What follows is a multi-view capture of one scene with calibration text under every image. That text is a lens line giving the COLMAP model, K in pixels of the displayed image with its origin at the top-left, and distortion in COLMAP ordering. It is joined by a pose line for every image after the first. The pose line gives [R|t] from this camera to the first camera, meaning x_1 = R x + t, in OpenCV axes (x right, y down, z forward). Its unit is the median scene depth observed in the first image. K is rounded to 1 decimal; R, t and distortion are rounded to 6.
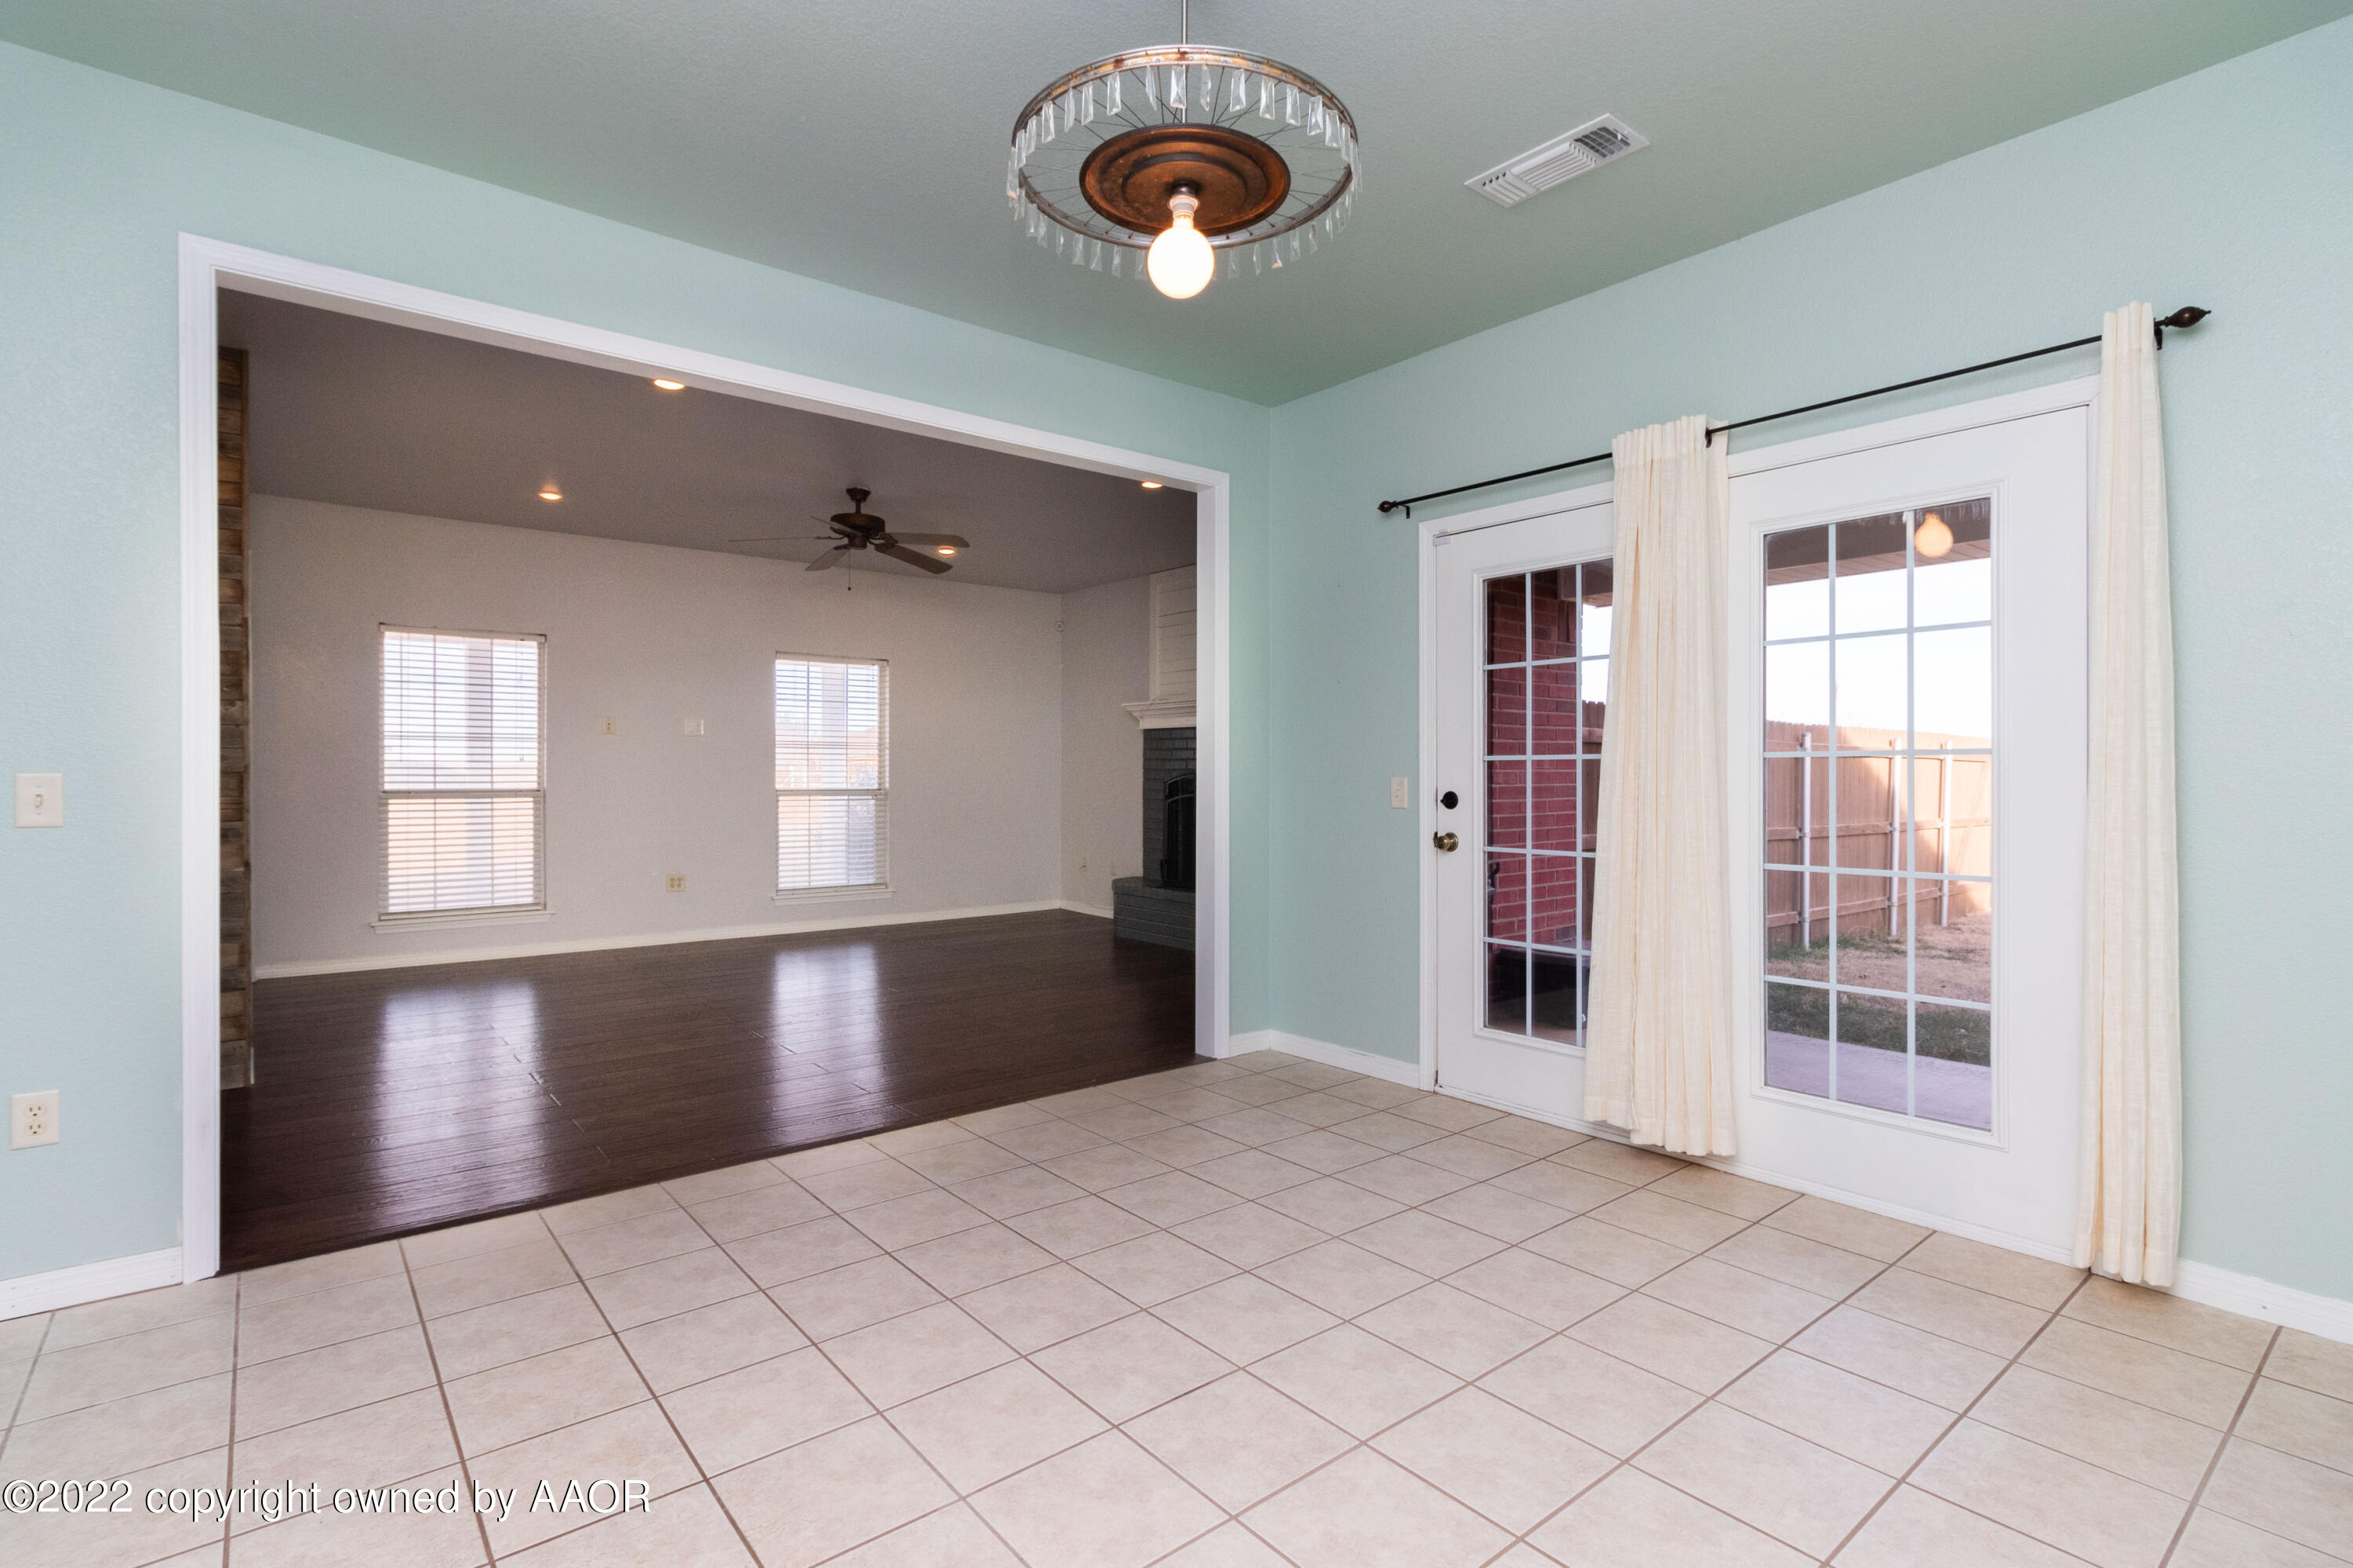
lens RADIAL K [[1106.6, 0, 1169.0], [0, 1106.6, 790.8], [0, 0, 1]] dist [0.002077, 0.000076]
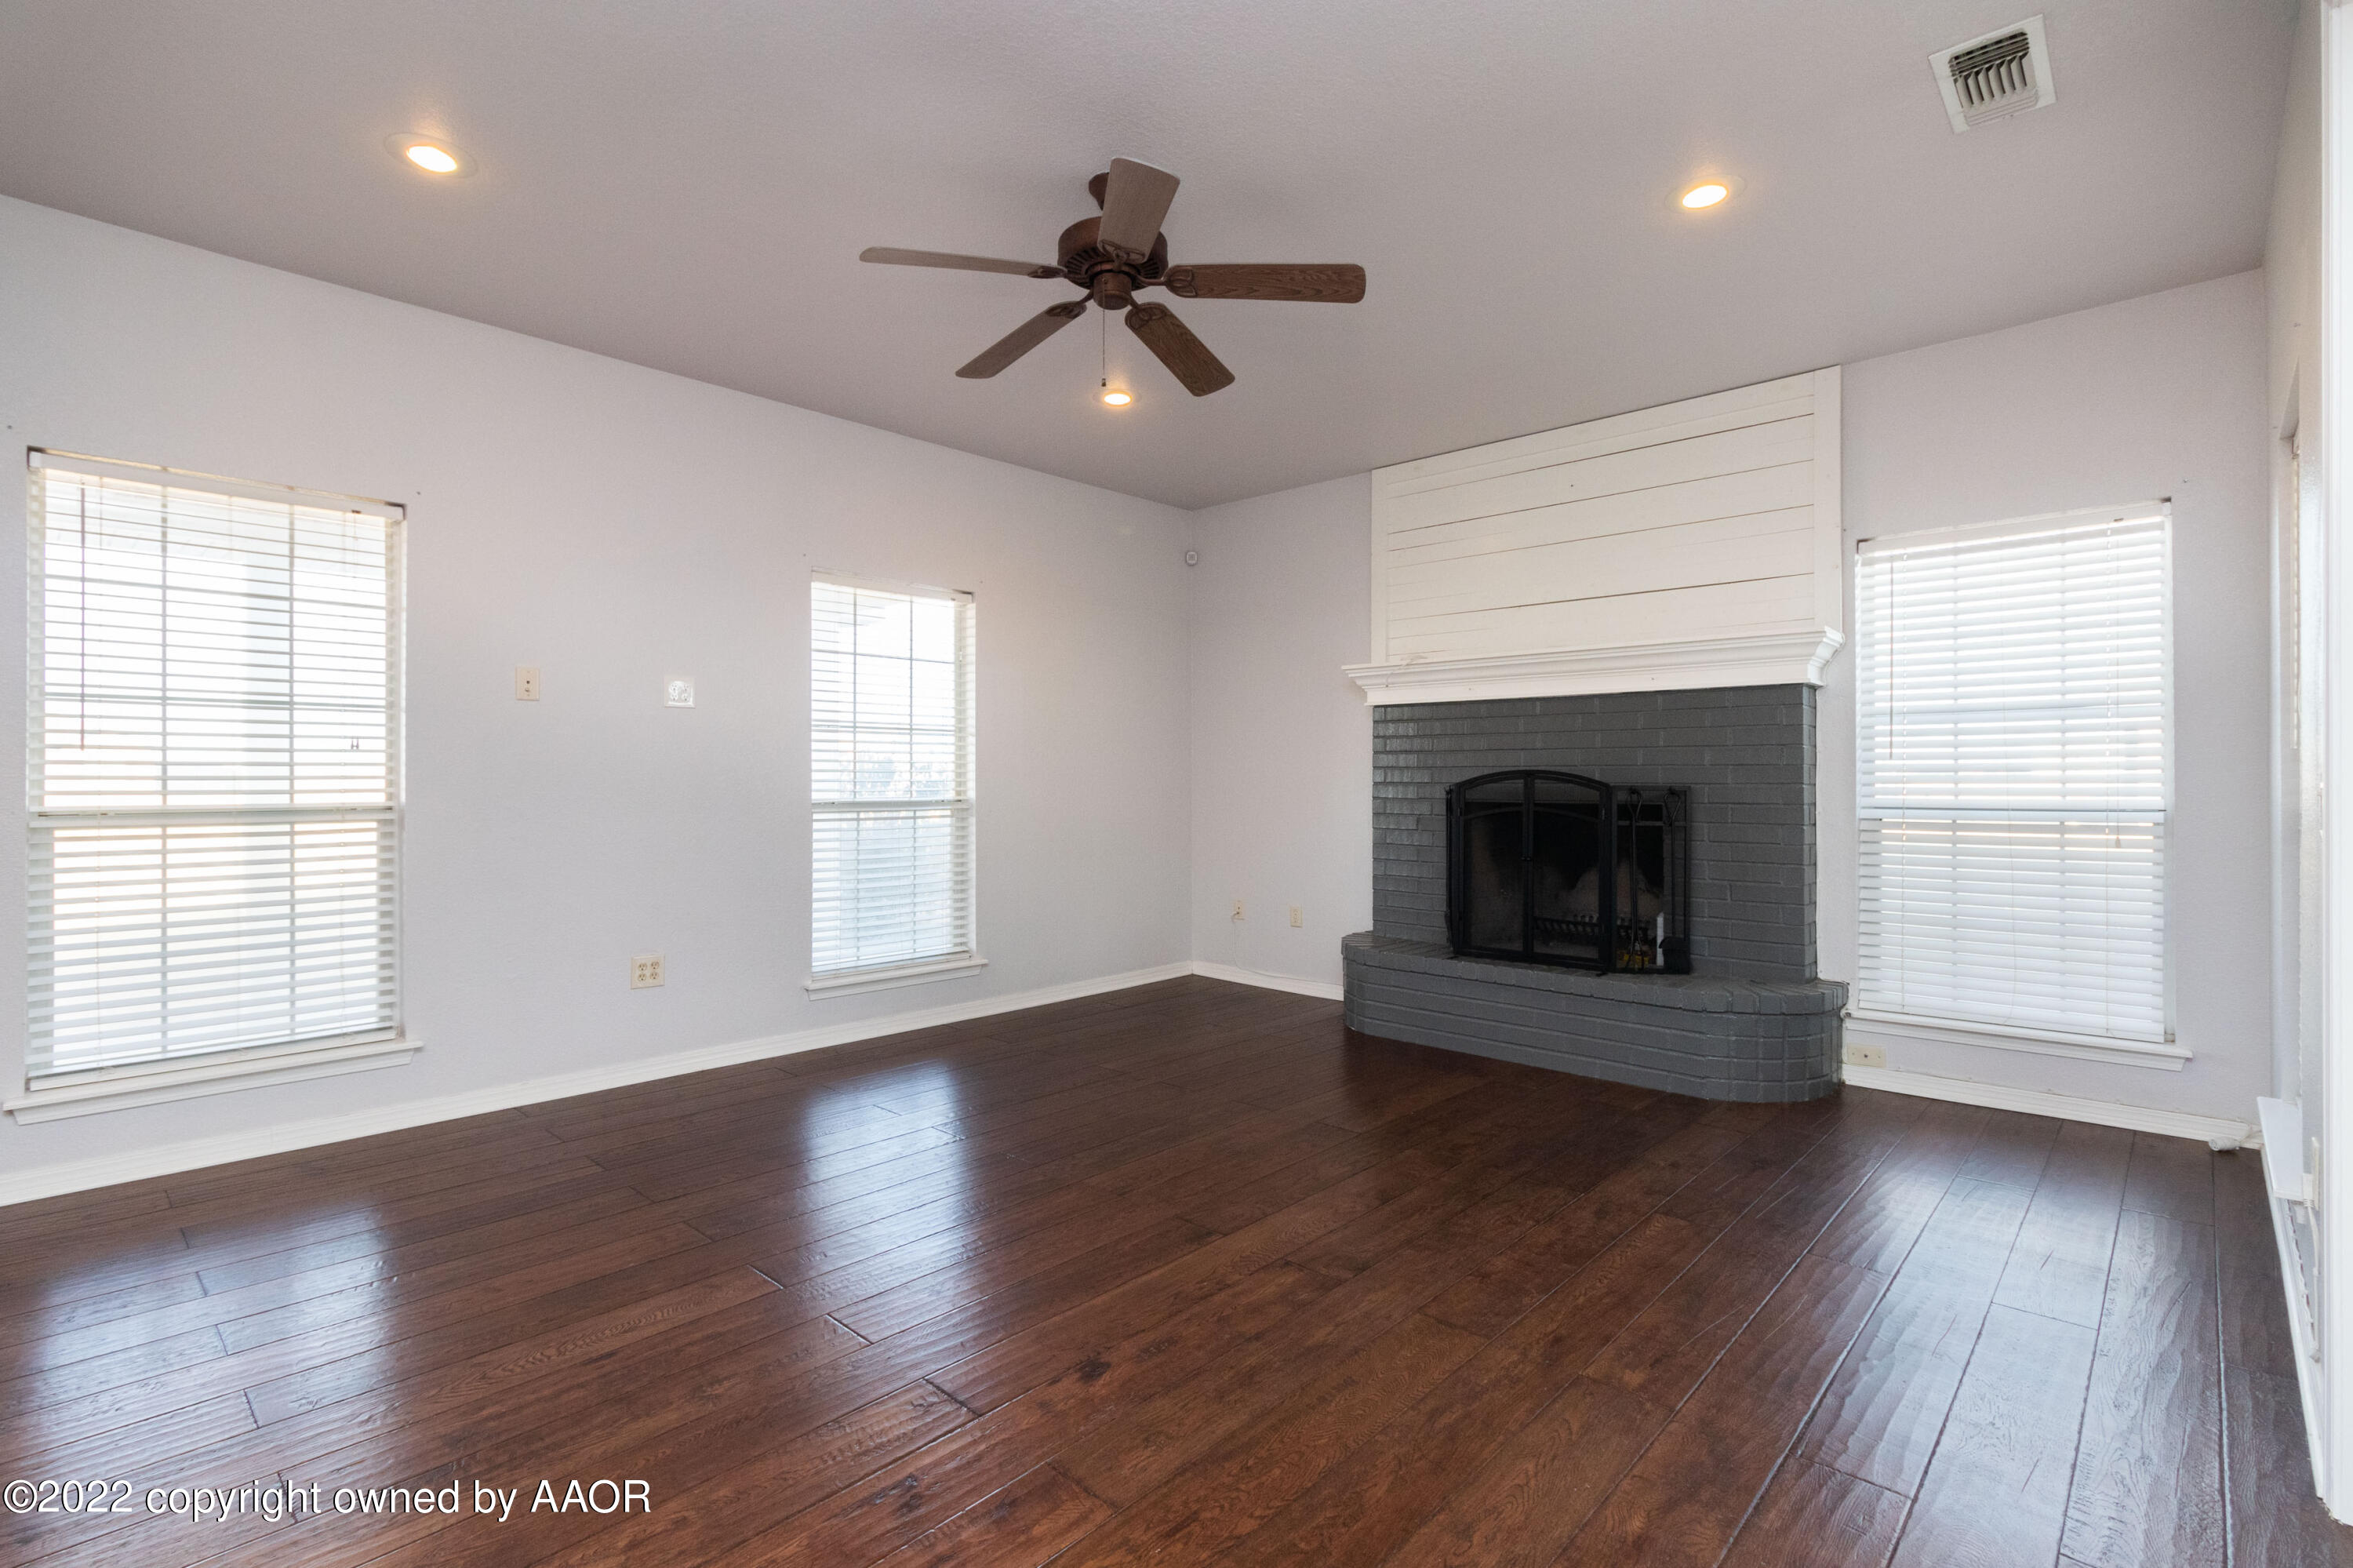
lens RADIAL K [[1106.6, 0, 1160.7], [0, 1106.6, 778.3], [0, 0, 1]] dist [0.002077, 0.000076]
pose [[0.994646, -0.003000, 0.103300, -0.387922], [0.004678, 0.999861, -0.016005, -0.005857], [-0.103238, 0.016402, 0.994521, 0.656753]]
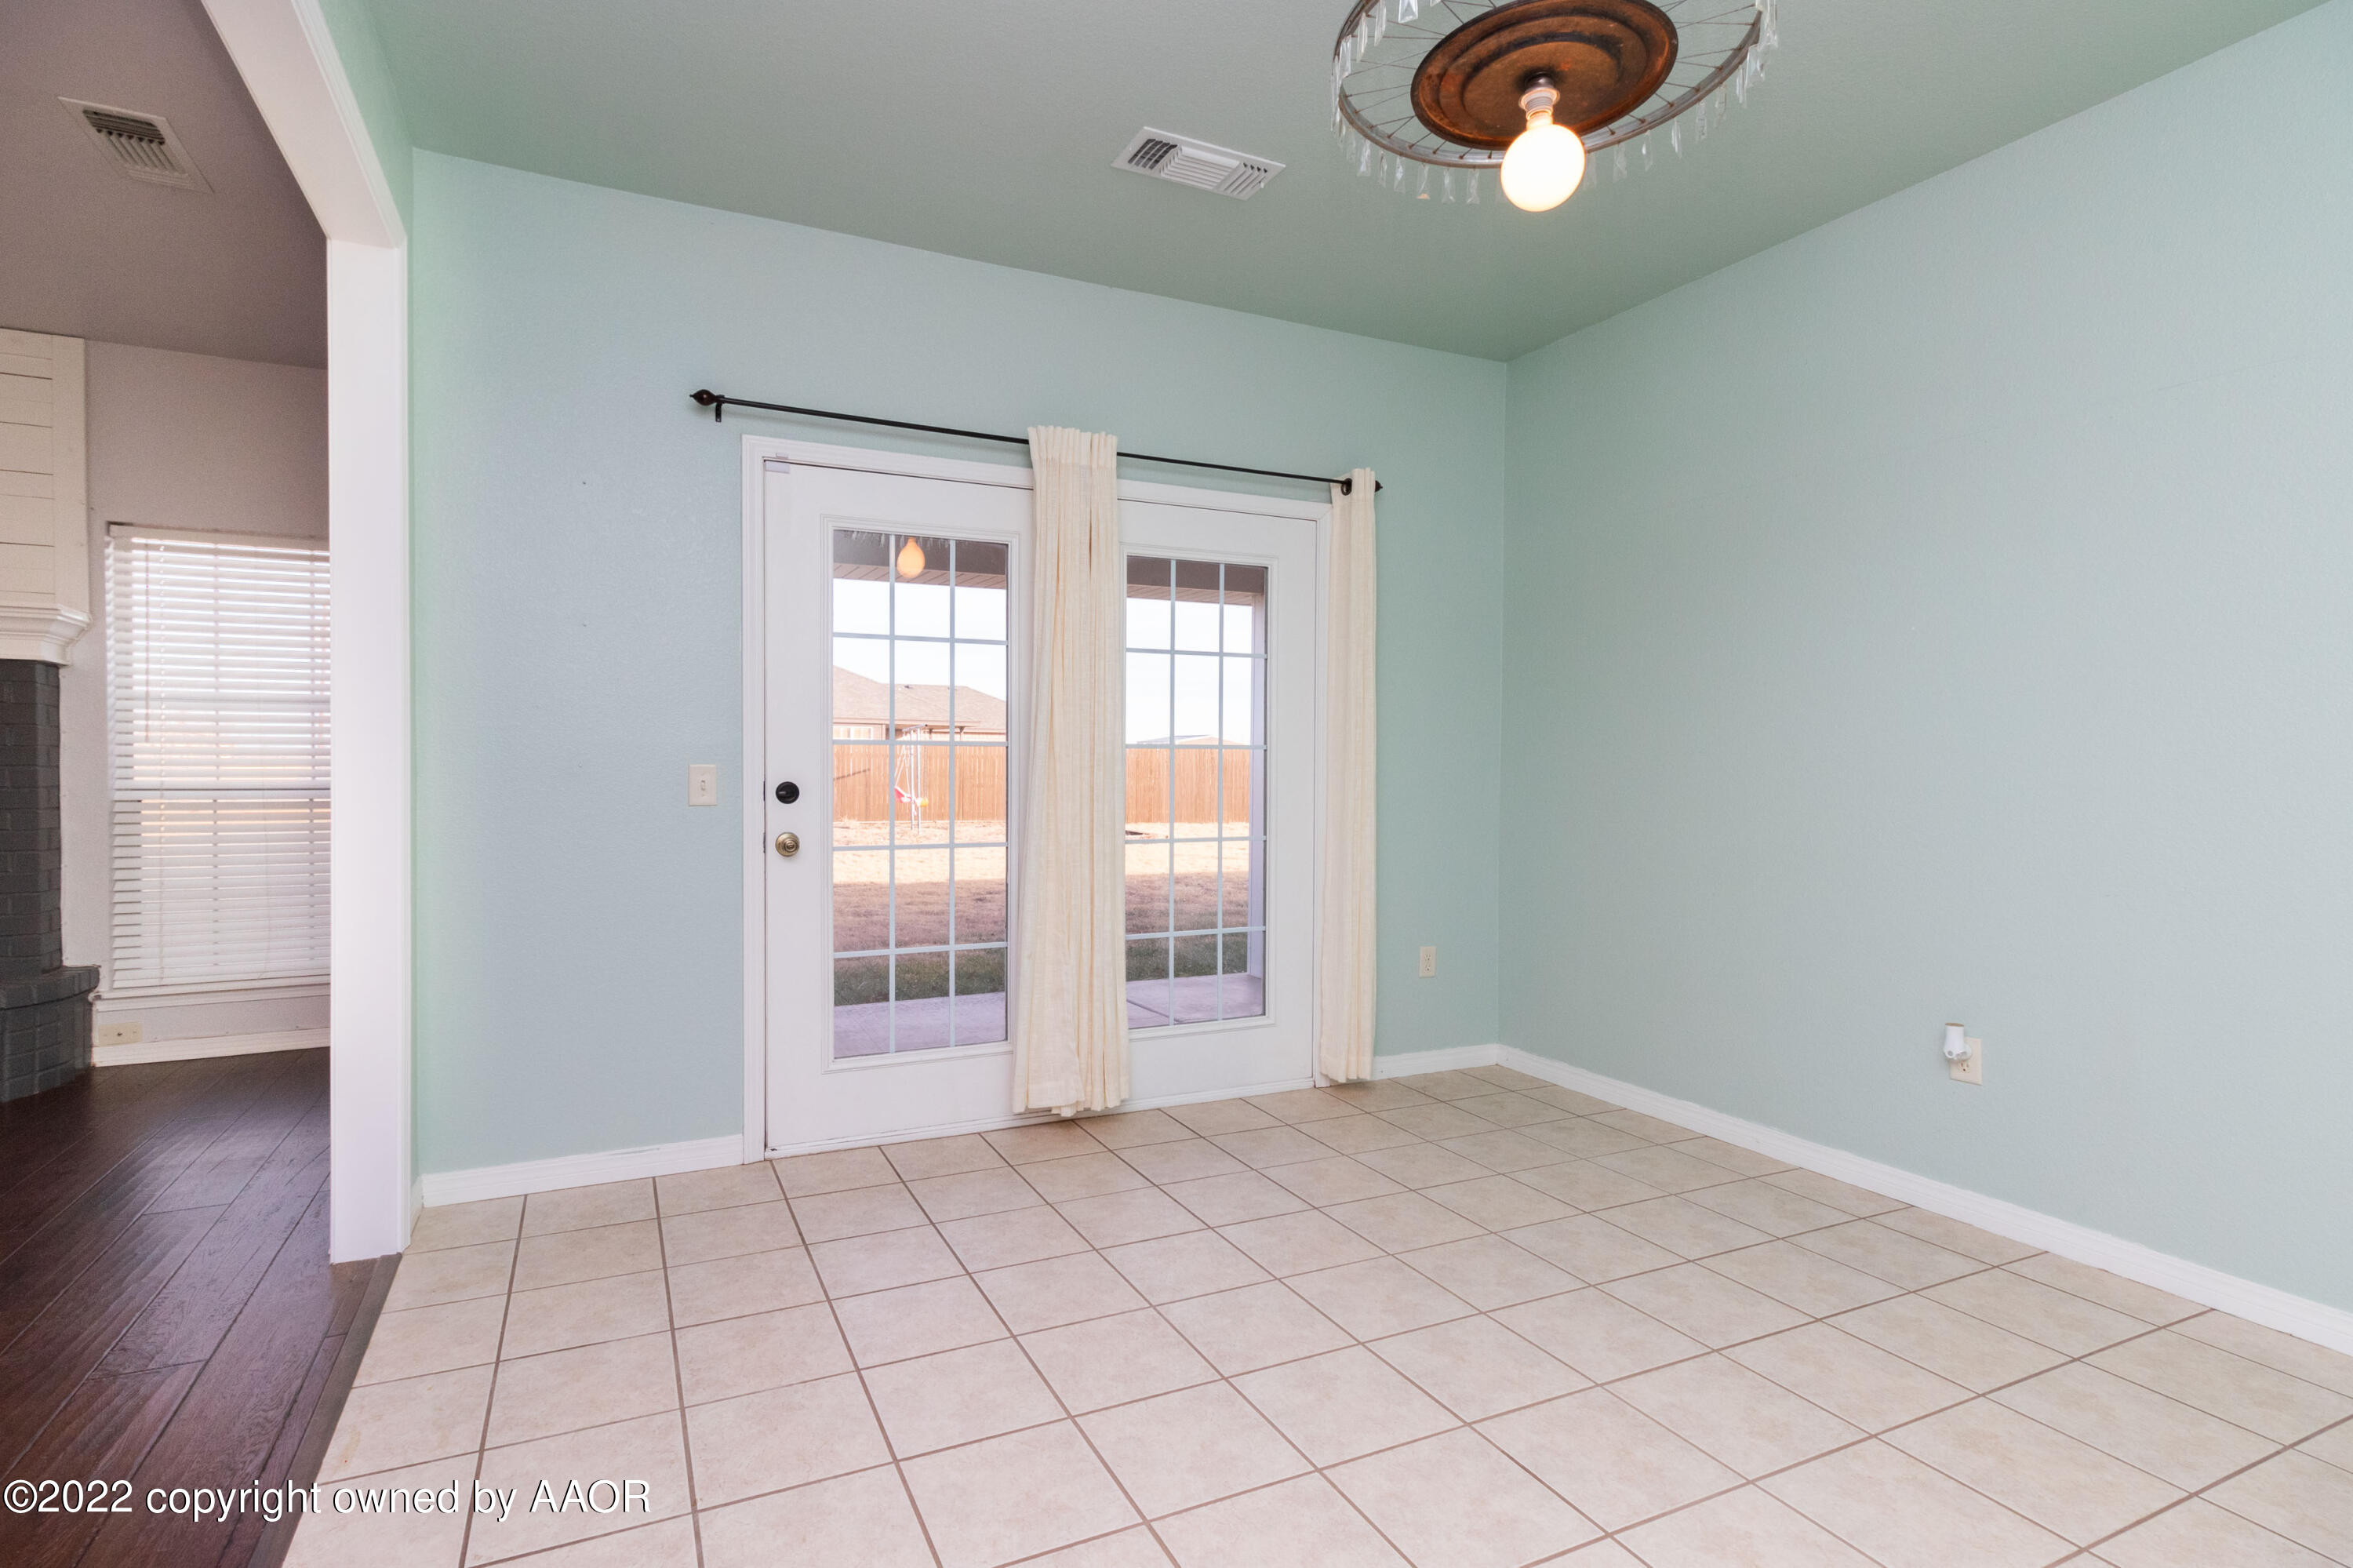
lens RADIAL K [[1106.6, 0, 1133.7], [0, 1106.6, 790.8], [0, 0, 1]] dist [0.002077, 0.000076]
pose [[0.267275, -0.023114, 0.963343, -0.379438], [0.006883, 0.999733, 0.022077, -0.007321], [-0.963596, 0.000730, 0.267362, 0.448146]]
